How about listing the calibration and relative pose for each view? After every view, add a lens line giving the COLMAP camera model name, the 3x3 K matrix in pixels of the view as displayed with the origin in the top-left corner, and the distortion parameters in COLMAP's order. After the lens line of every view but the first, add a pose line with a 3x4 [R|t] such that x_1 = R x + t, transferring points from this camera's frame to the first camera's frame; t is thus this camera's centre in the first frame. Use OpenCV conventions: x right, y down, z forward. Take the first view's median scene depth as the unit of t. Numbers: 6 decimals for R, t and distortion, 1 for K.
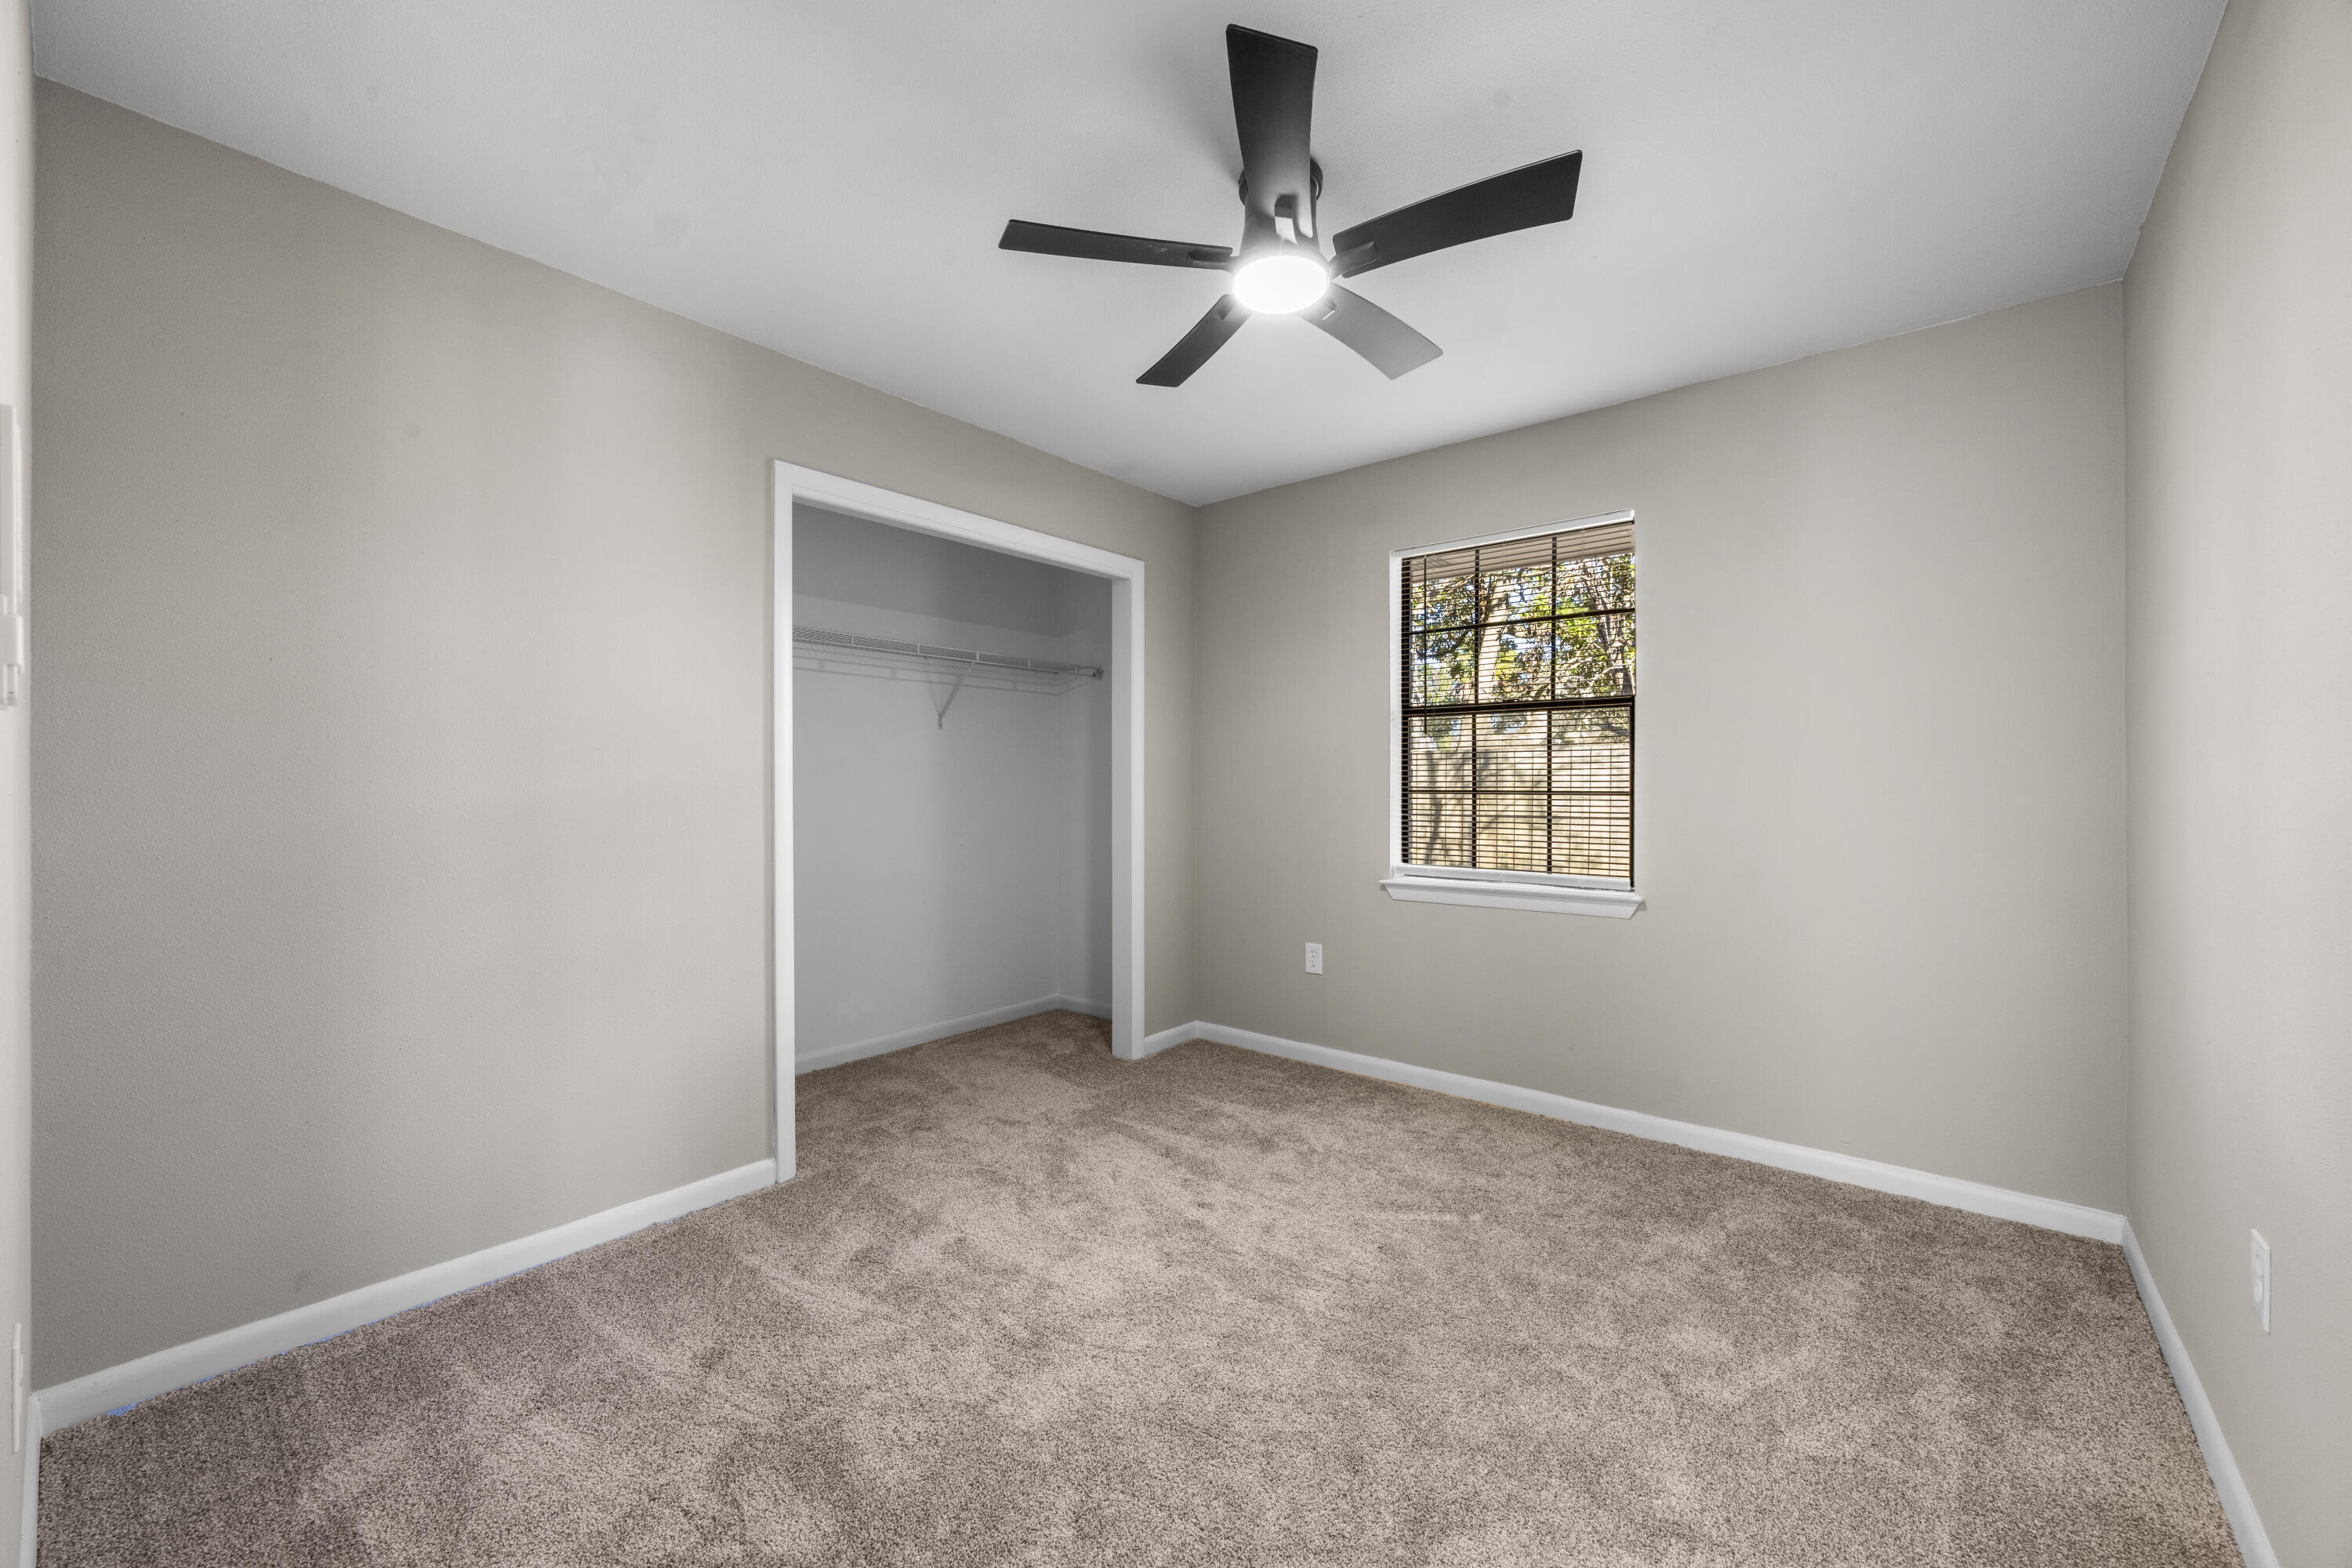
lens RADIAL K [[932.6, 0, 1157.9], [0, 932.6, 785.8], [0, 0, 1]] dist [0.001881, 0.000158]
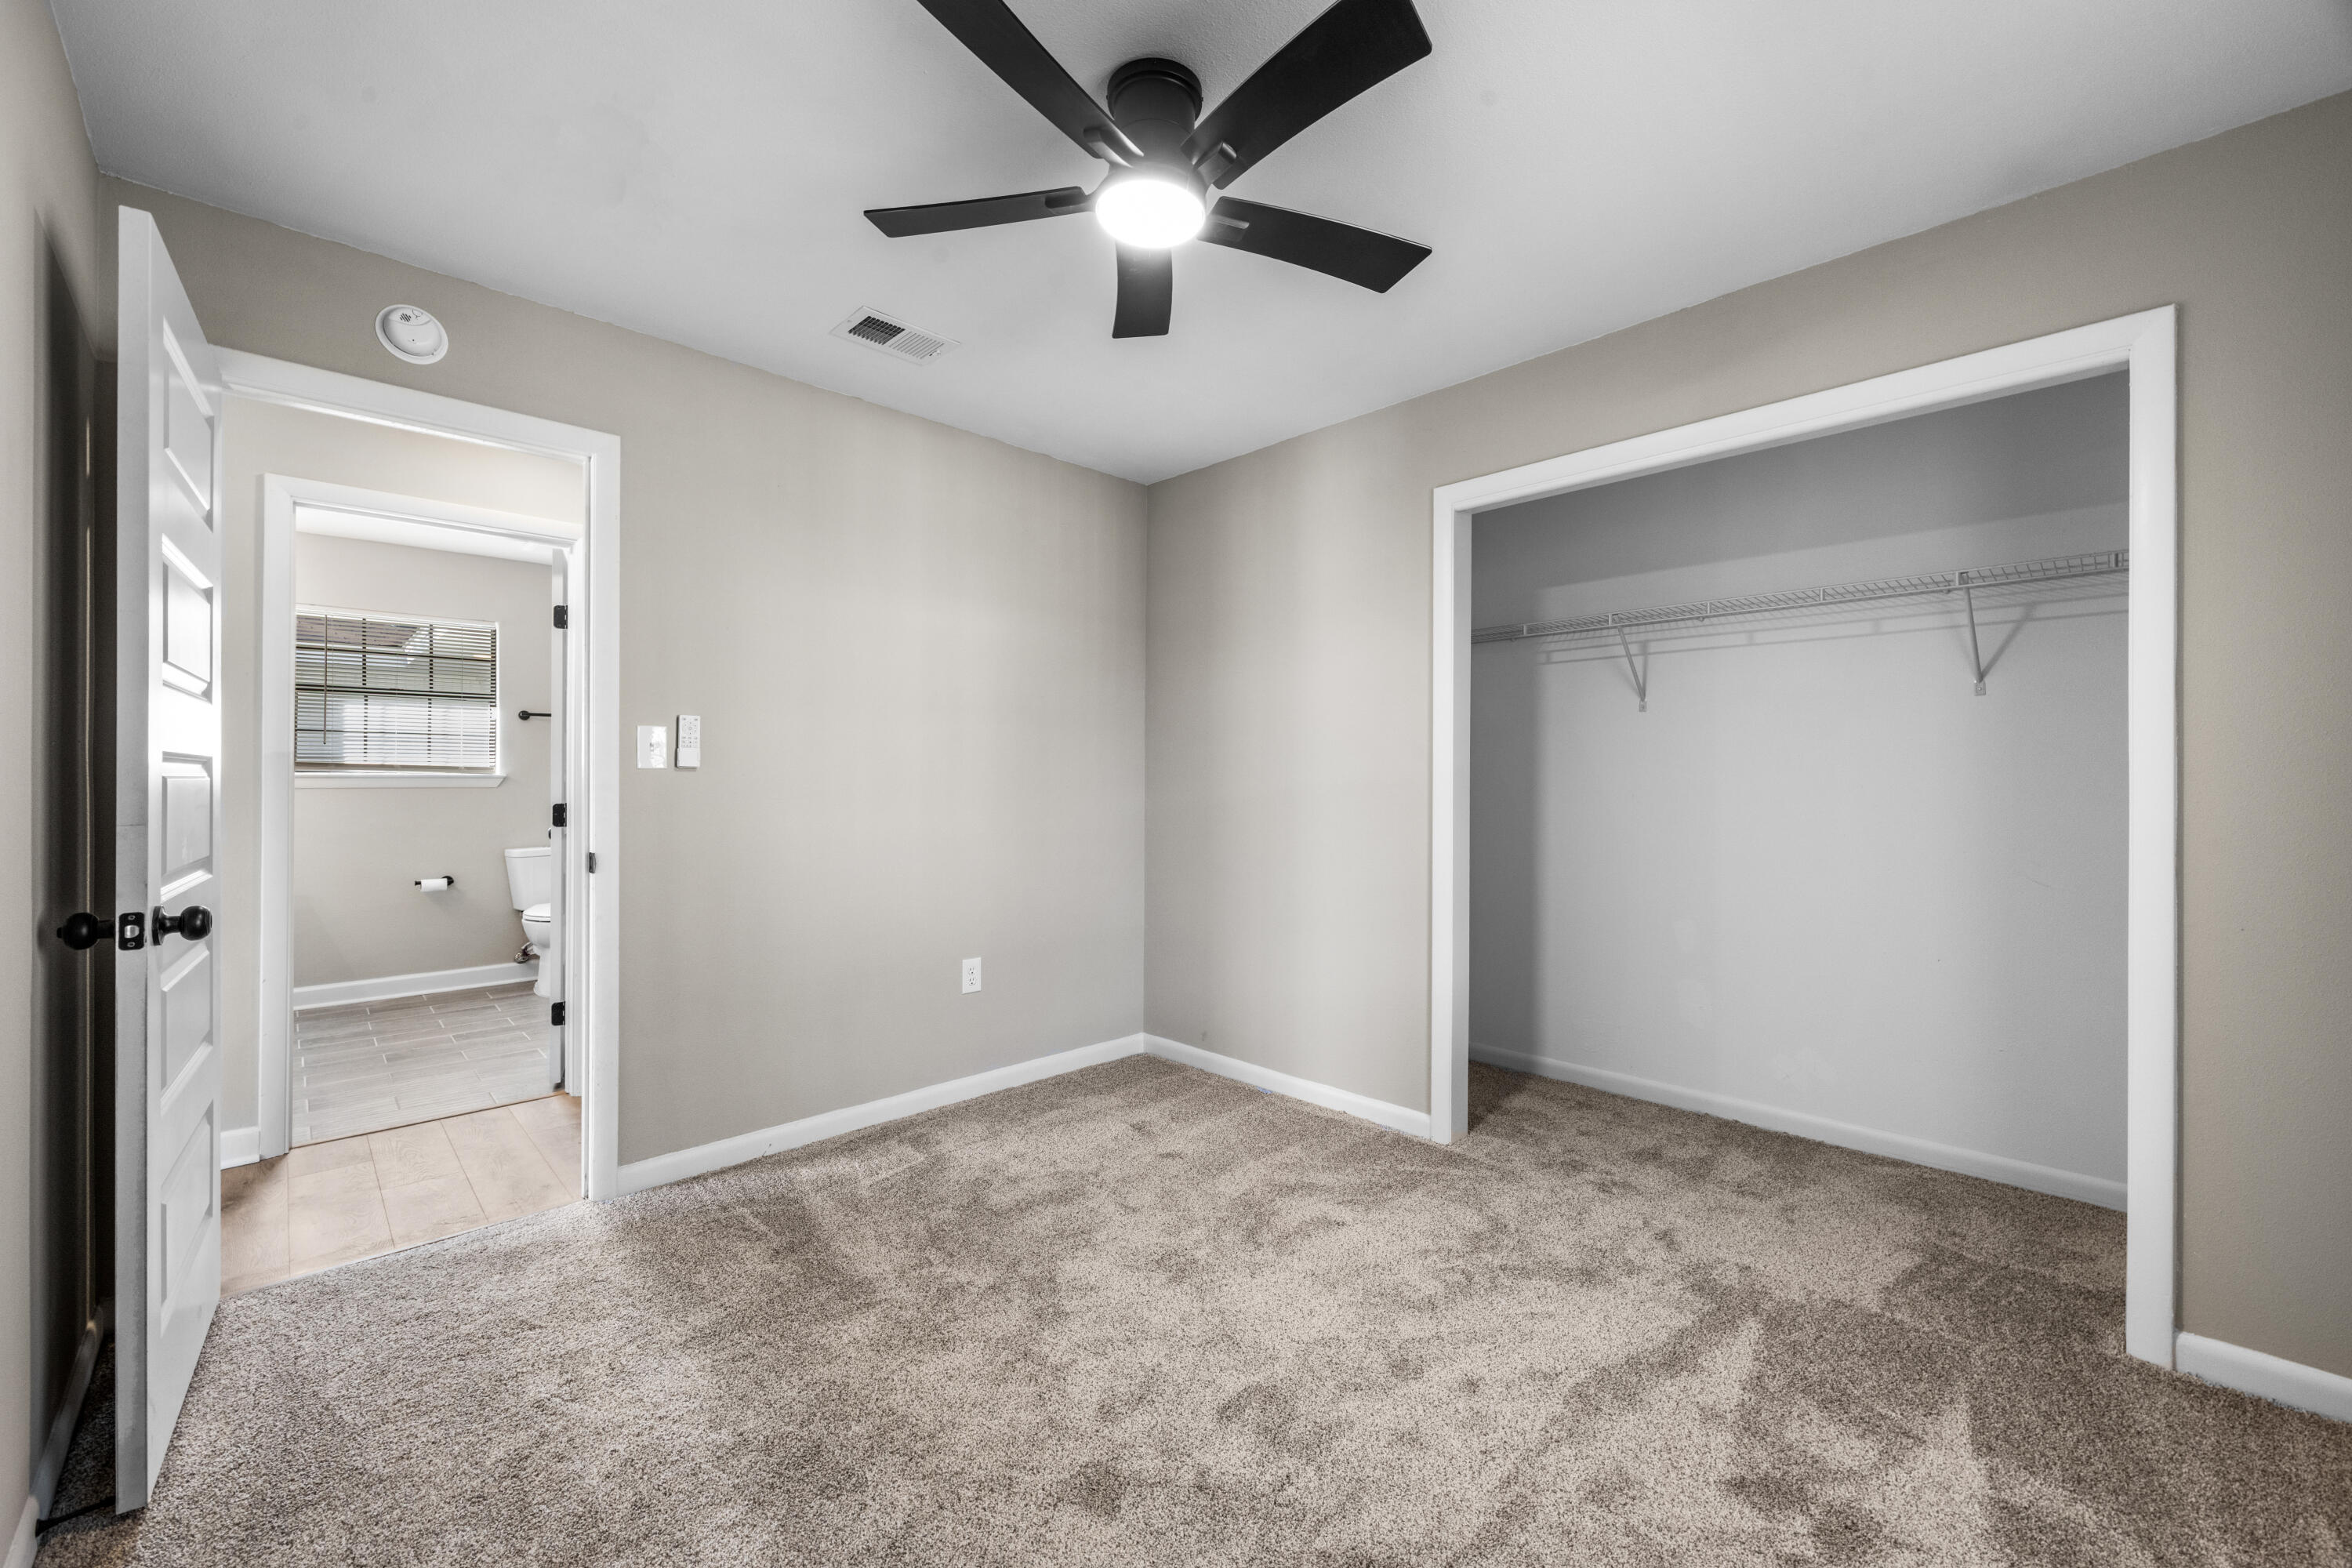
lens RADIAL K [[932.6, 0, 1166.7], [0, 932.6, 774.3], [0, 0, 1]] dist [0.001881, 0.000158]
pose [[-0.100513, -0.005333, -0.994921, 0.693018], [-0.004203, 0.999979, -0.004936, -0.001808], [0.994927, 0.003685, -0.100533, 0.760452]]
